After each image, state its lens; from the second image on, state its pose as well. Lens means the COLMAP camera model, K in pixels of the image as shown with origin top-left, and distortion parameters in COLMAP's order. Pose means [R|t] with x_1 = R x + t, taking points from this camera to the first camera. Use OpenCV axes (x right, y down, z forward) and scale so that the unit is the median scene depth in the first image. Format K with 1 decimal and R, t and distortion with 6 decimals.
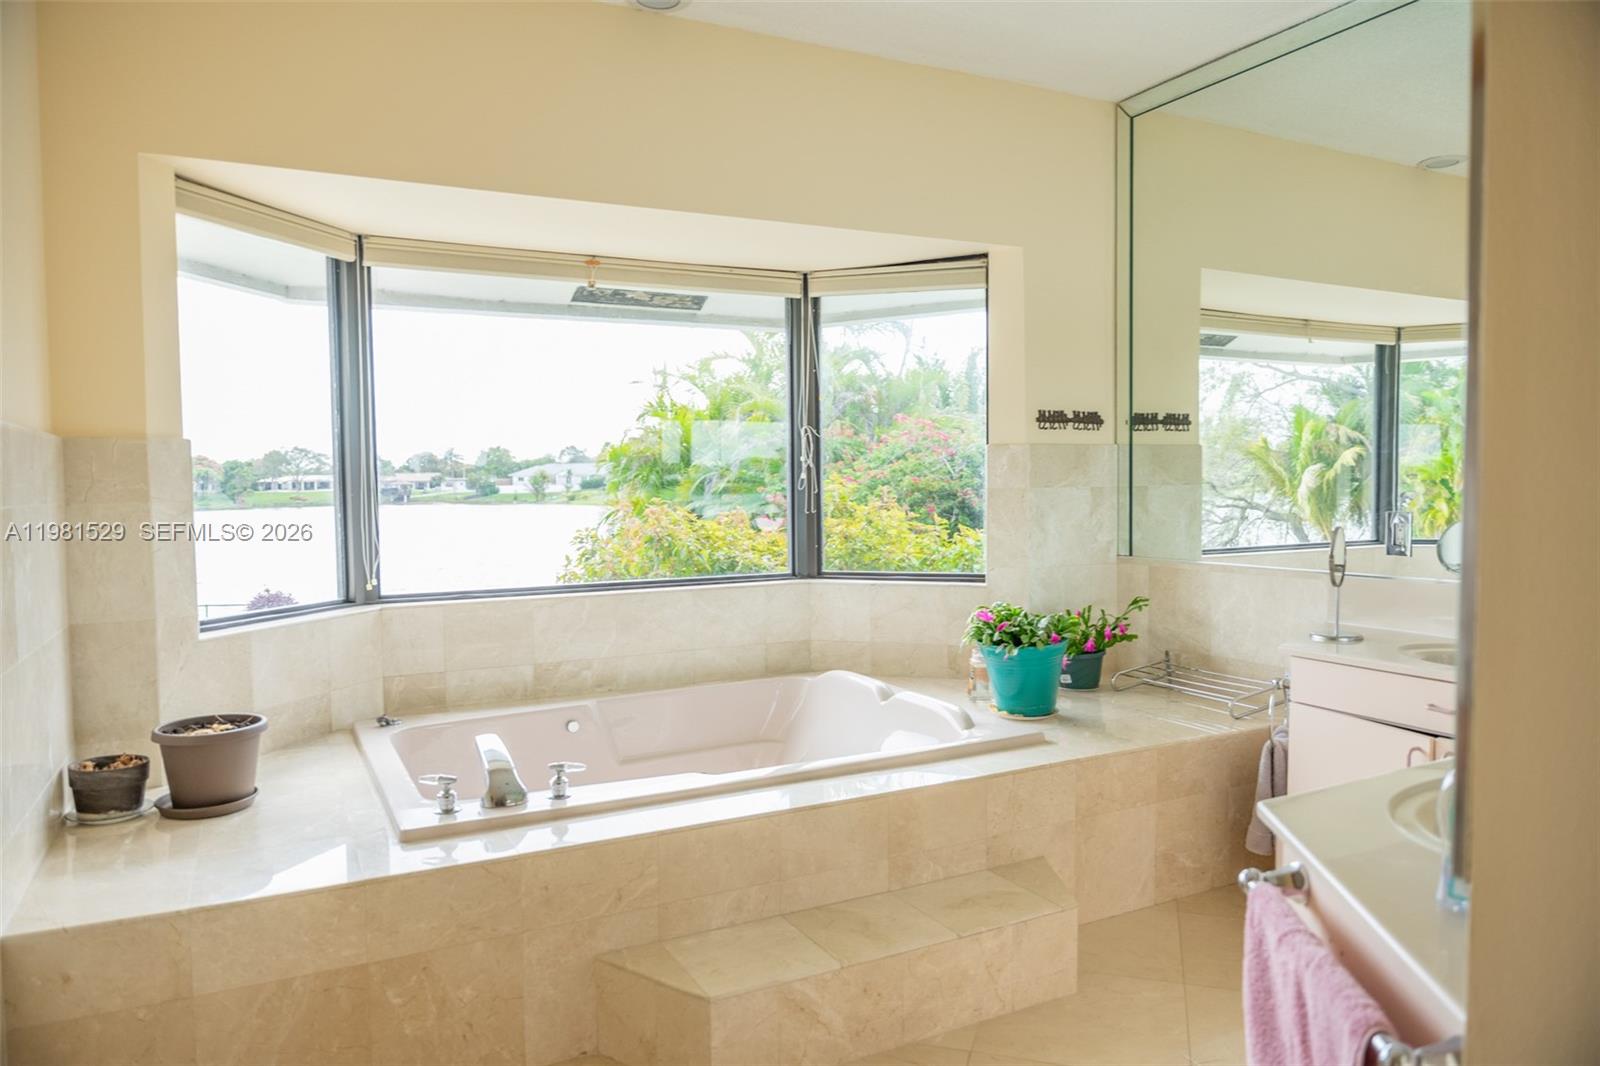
lens RADIAL K [[1080.0, 0, 787.4], [0, 1080.0, 540.7], [0, 0, 1]] dist [0.001912, -0.007434]
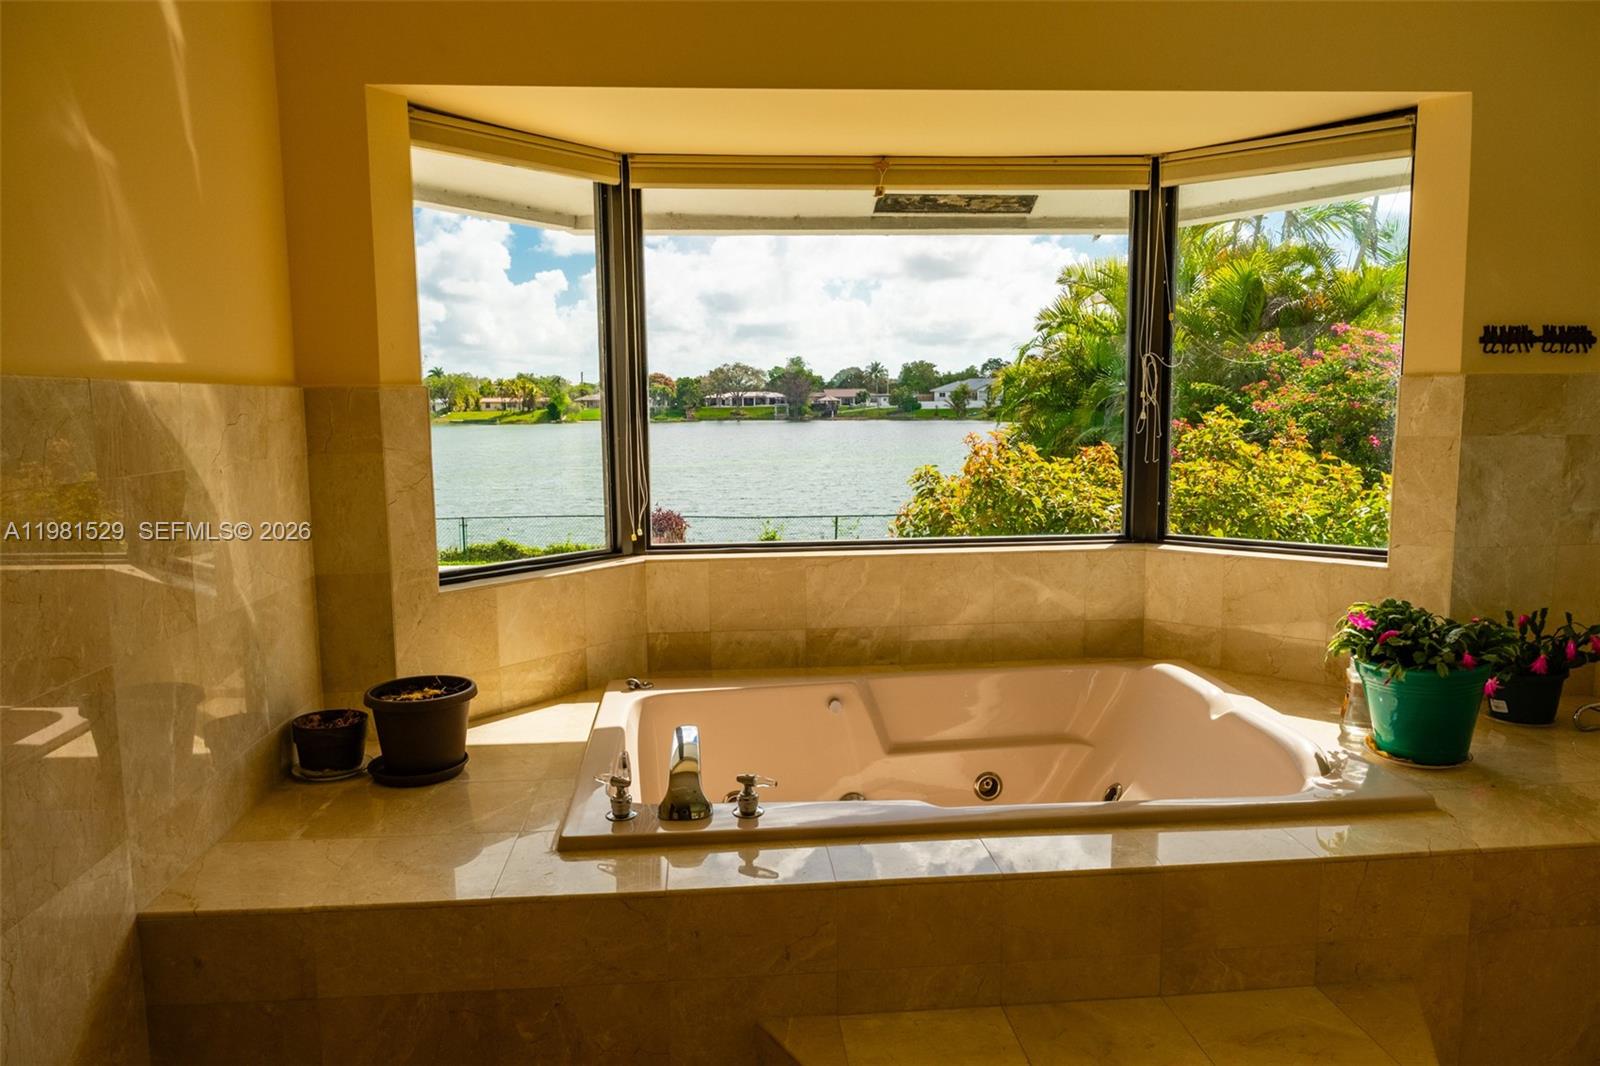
lens RADIAL K [[1080.0, 0, 802.4], [0, 1080.0, 536.1], [0, 0, 1]] dist [0.001912, -0.007434]
pose [[0.925635, 0.047546, -0.375420, 0.100610], [-0.018590, 0.996591, 0.080380, -0.036073], [0.377961, -0.067423, 0.923363, 0.184960]]
